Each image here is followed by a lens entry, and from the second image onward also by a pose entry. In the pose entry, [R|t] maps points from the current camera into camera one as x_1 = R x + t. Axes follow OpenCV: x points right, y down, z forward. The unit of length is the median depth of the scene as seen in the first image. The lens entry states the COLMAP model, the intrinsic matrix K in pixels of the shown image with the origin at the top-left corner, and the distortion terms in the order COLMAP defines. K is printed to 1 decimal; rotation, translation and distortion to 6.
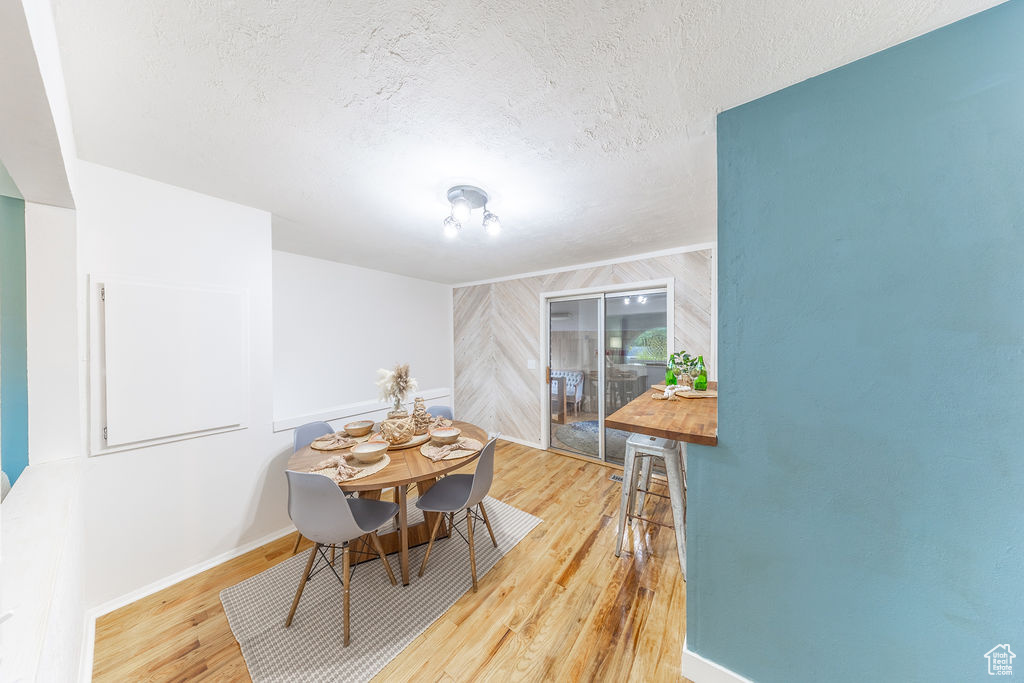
lens RADIAL K [[293.7, 0, 513.5], [0, 293.7, 341.3], [0, 0, 1]] dist [-0.004308, 0.000001]
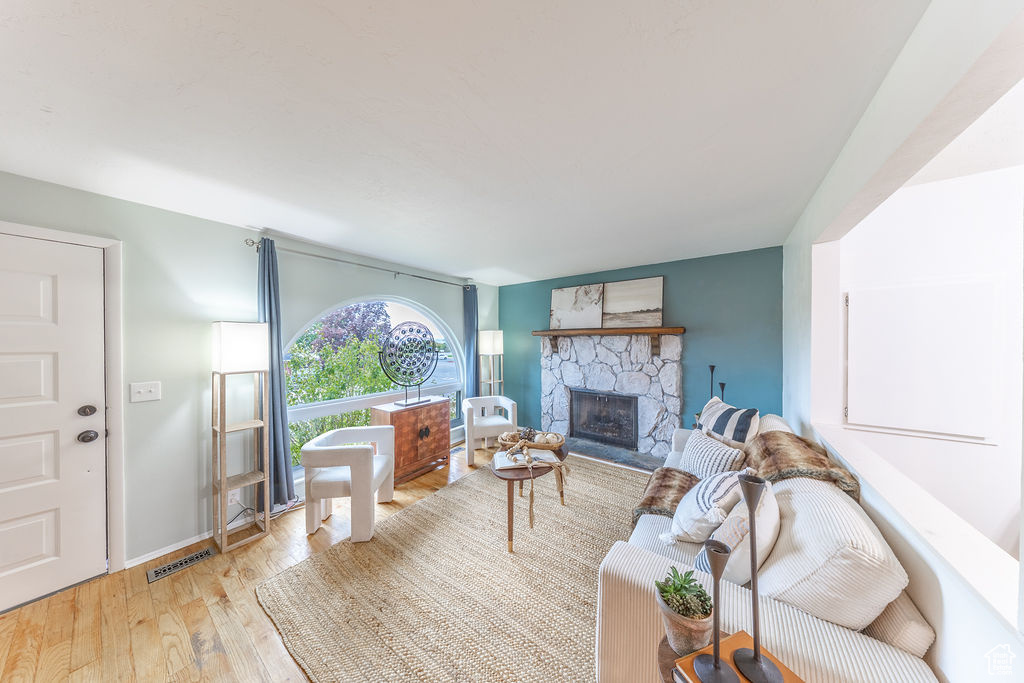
lens RADIAL K [[293.7, 0, 518.3], [0, 293.7, 344.5], [0, 0, 1]] dist [-0.004308, 0.000001]
pose [[0.000961, 0.014816, -0.999890, -0.115071], [0.000584, 0.999890, 0.014816, 0.005782], [0.999999, -0.000598, 0.000952, -0.306323]]
